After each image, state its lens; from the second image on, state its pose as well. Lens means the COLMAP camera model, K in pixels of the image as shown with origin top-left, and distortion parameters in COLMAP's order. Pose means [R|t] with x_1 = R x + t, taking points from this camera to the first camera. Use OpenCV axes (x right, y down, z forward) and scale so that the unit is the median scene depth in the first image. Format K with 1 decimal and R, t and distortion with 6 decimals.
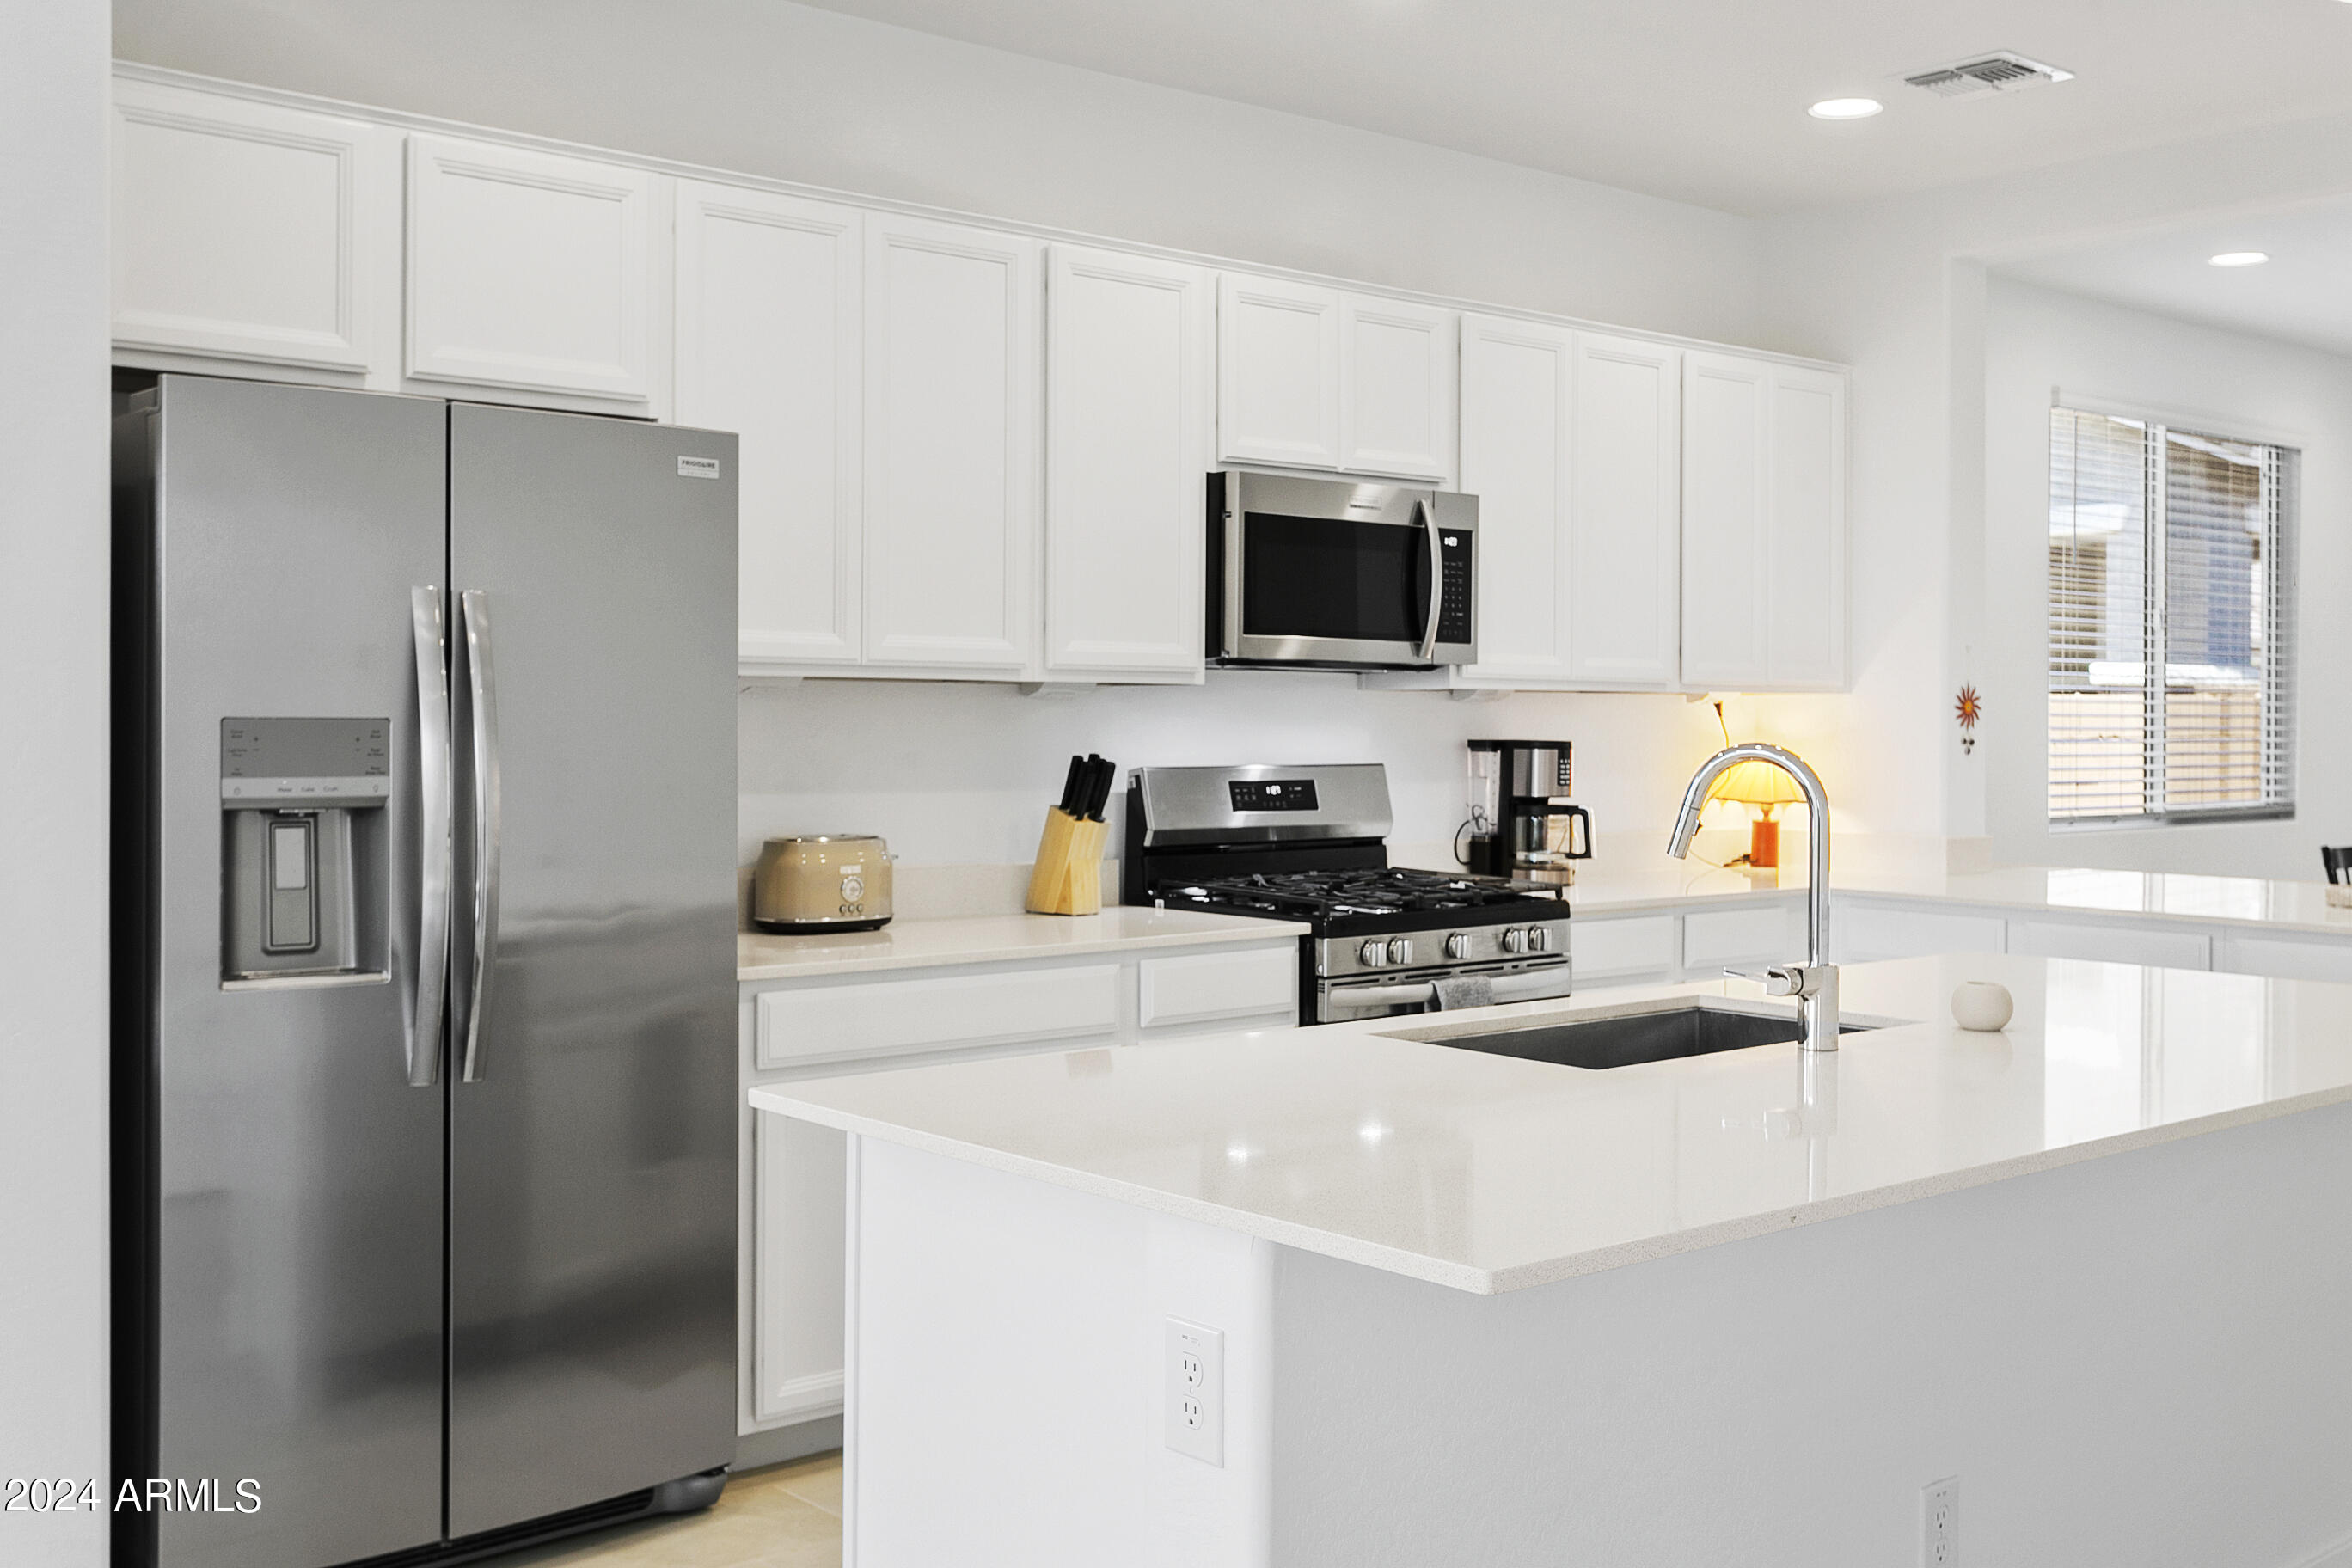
lens RADIAL K [[2443.4, 0, 1170.5], [0, 2443.4, 758.7], [0, 0, 1]] dist [0.003364, 0.000000]
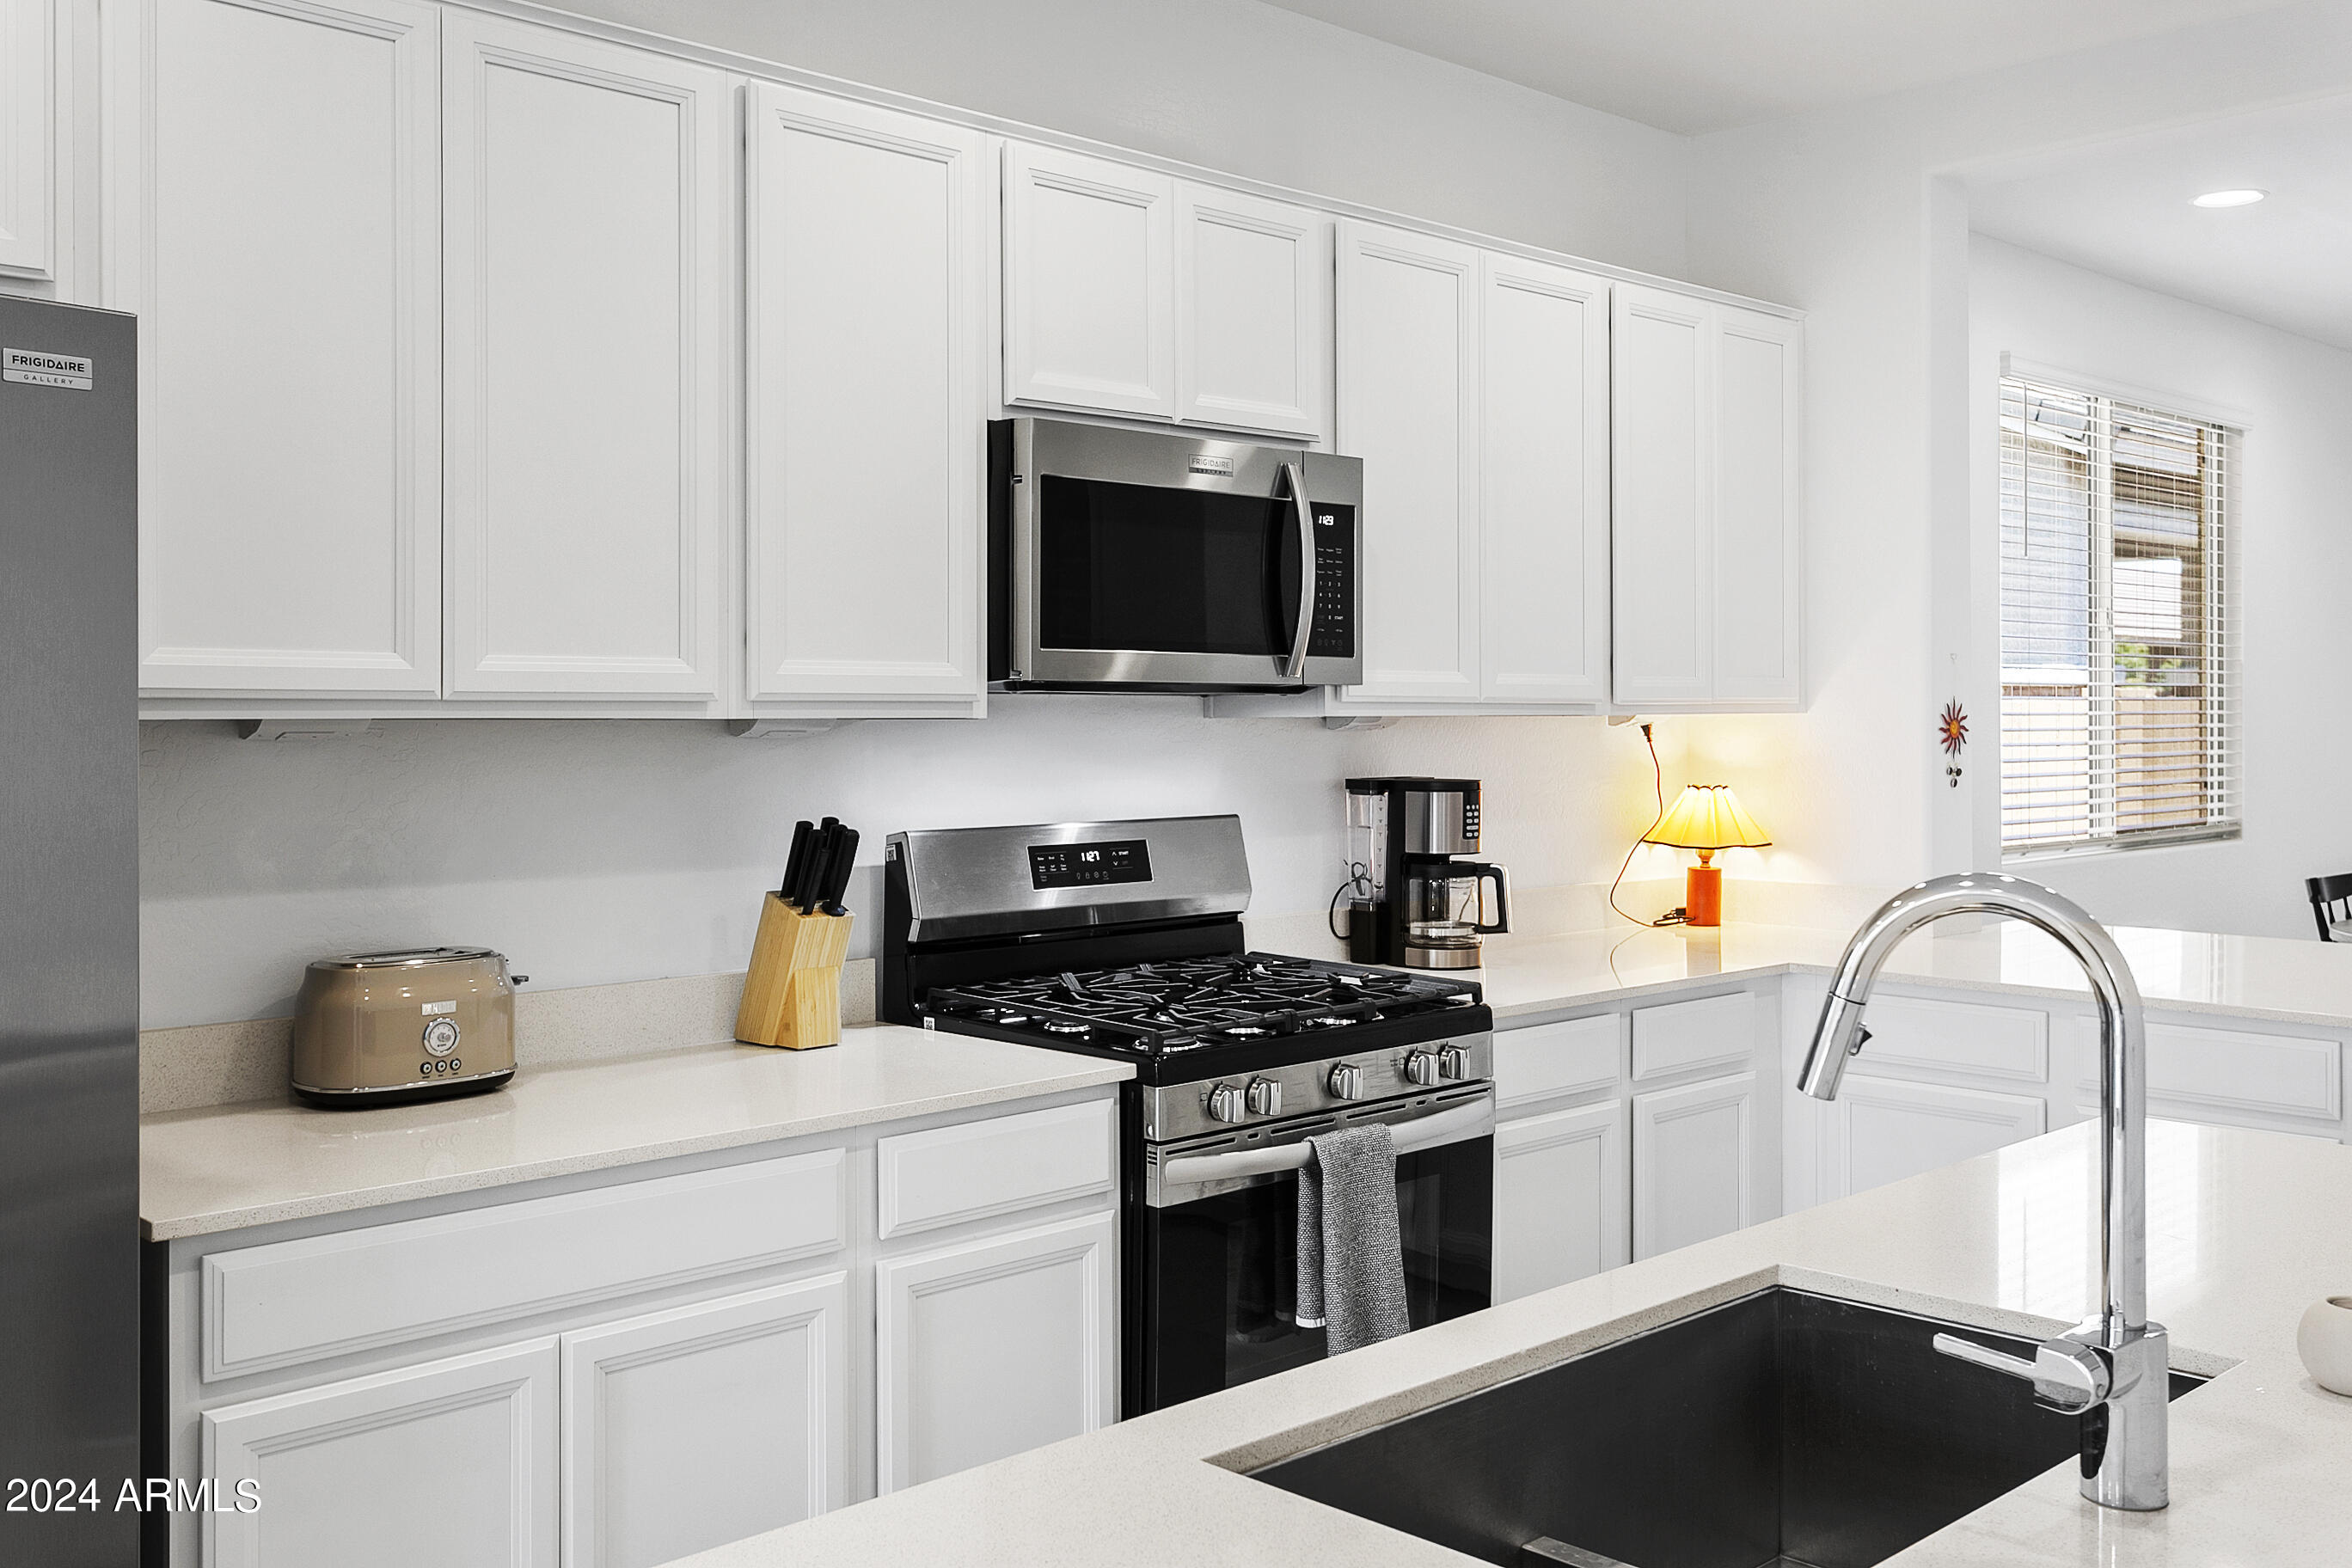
lens RADIAL K [[2162.1, 0, 1167.1], [0, 2162.1, 723.6], [0, 0, 1]] dist [0.005931, 0.000000]
pose [[0.998435, -0.007150, 0.055469, 0.029654], [0.007695, 0.999924, -0.009613, -0.021187], [-0.055397, 0.010024, 0.998414, 0.348488]]
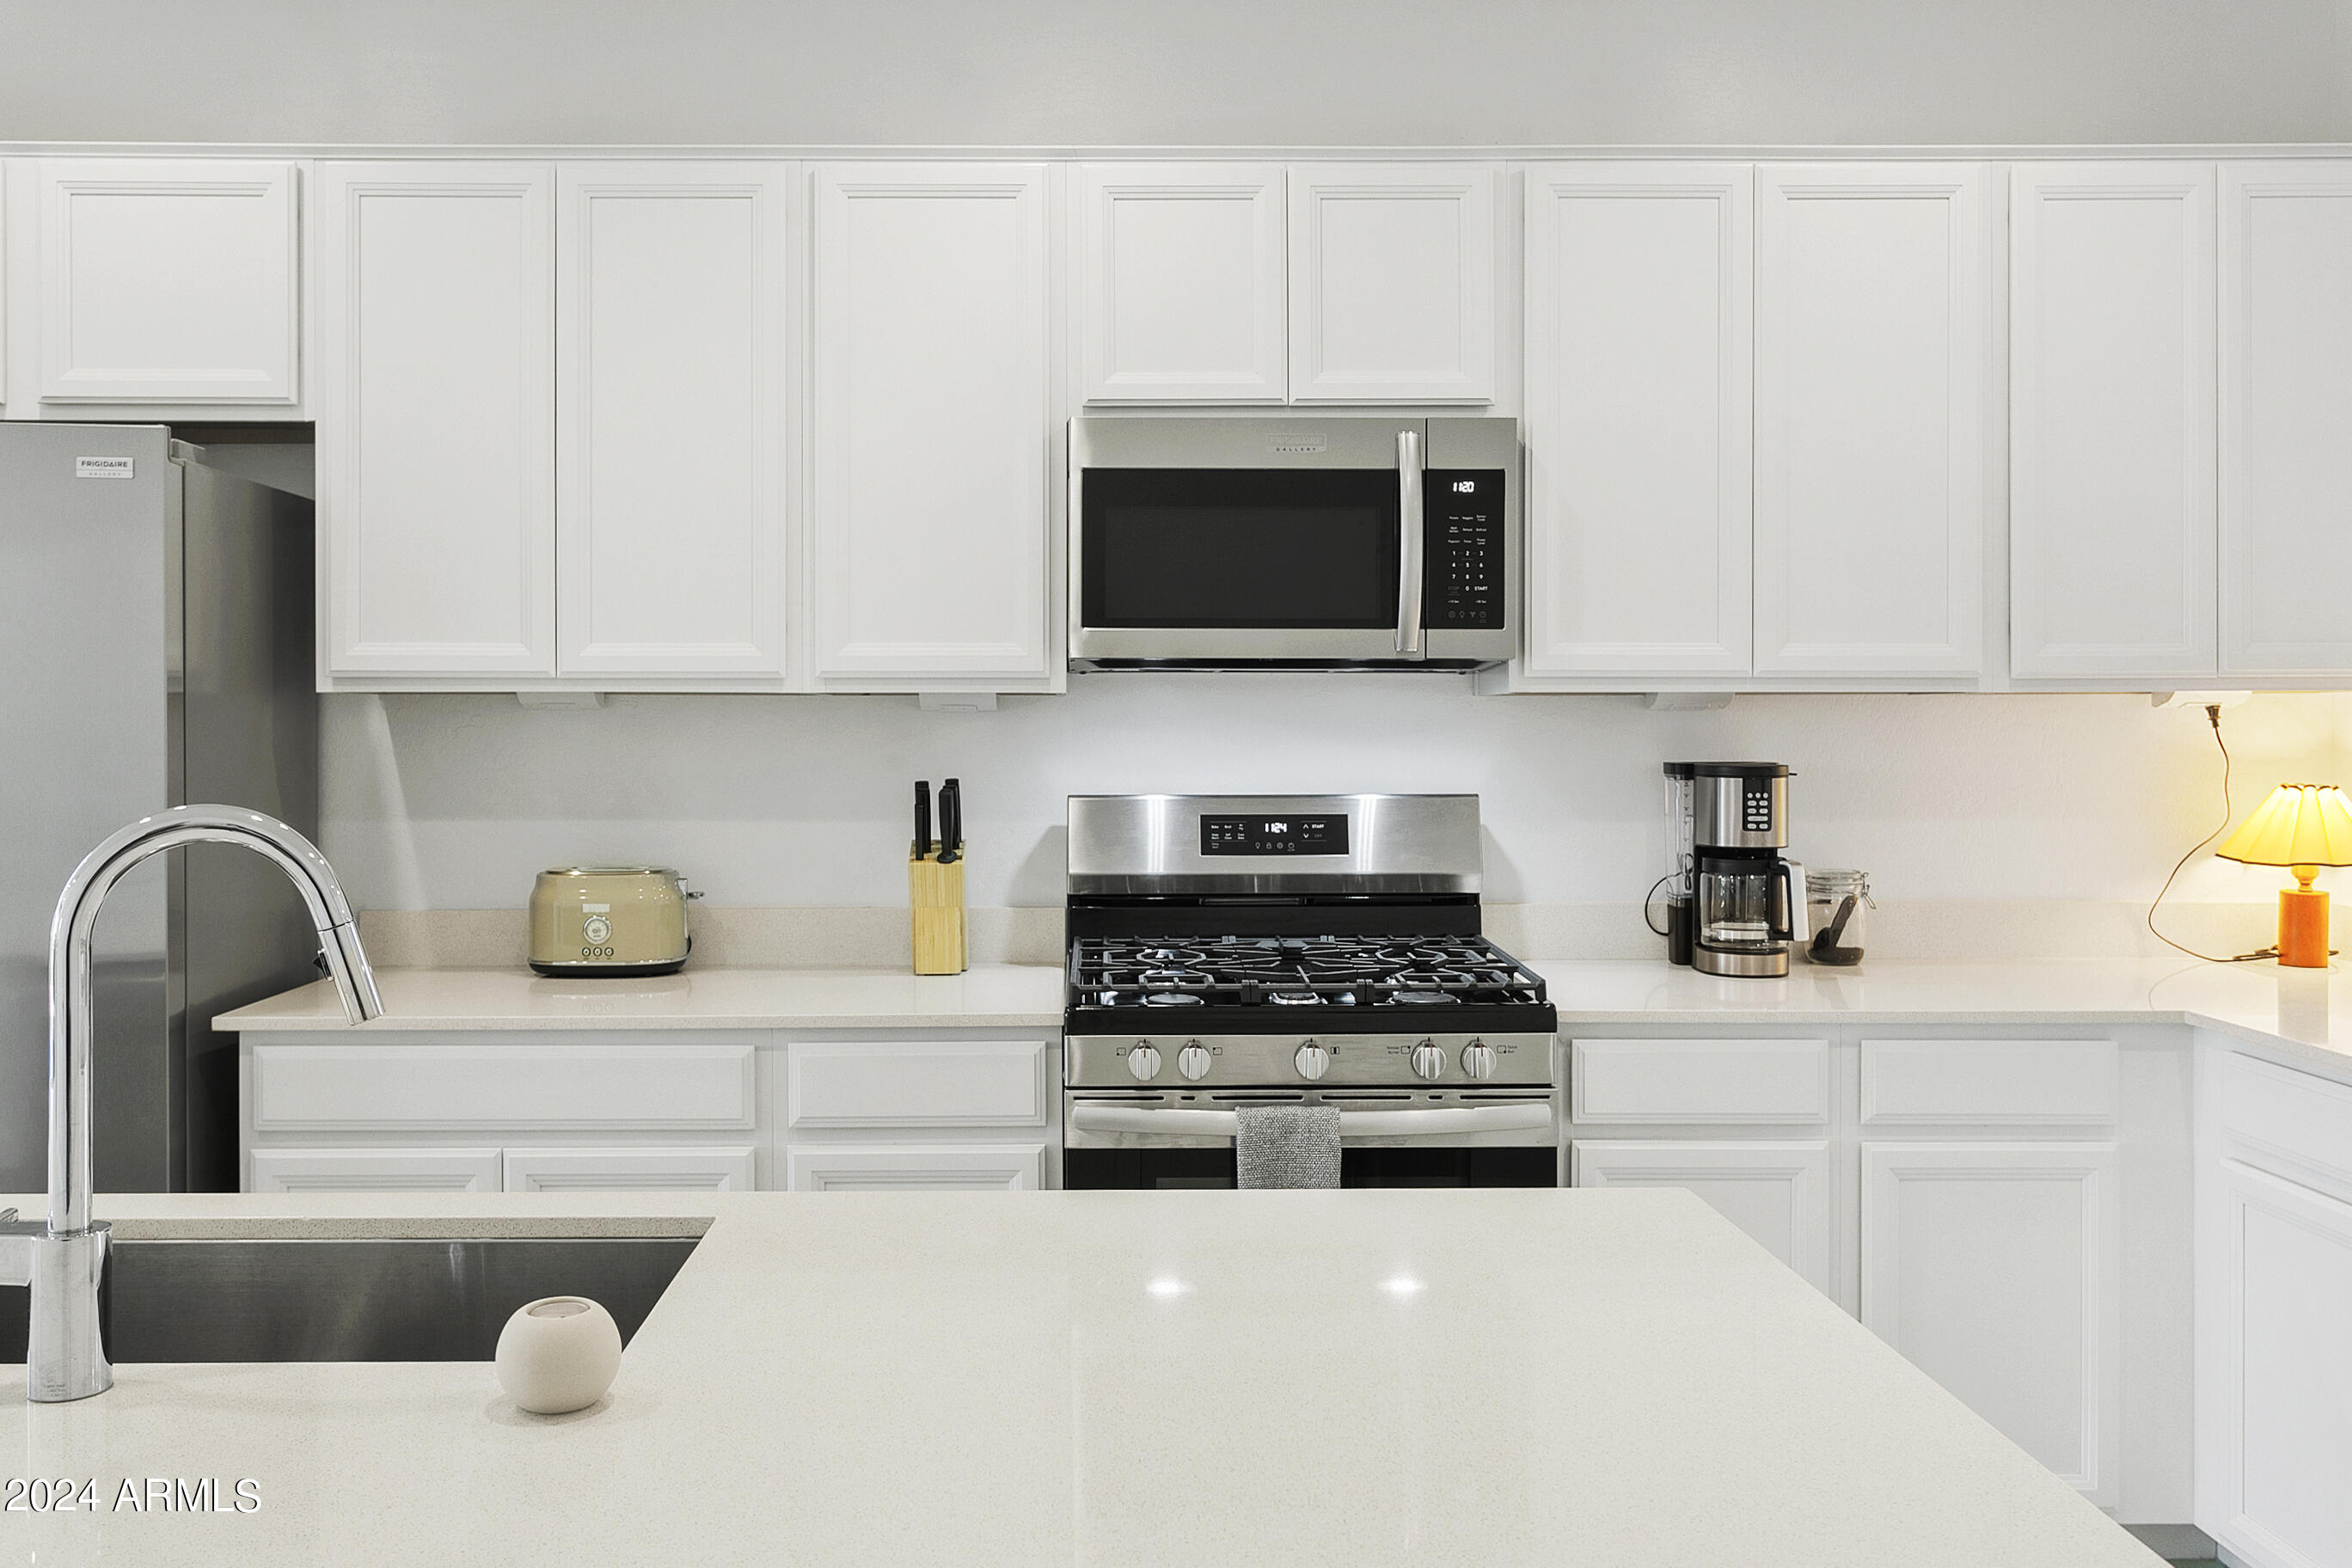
lens RADIAL K [[2151.6, 0, 1236.0], [0, 2151.6, 718.5], [0, 0, 1]] dist [-0.005227, 0.019410]
pose [[0.761272, -0.001729, -0.648430, 0.476095], [-0.006914, 0.999918, -0.010783, -0.014162], [0.648395, 0.012692, 0.761198, 0.482810]]
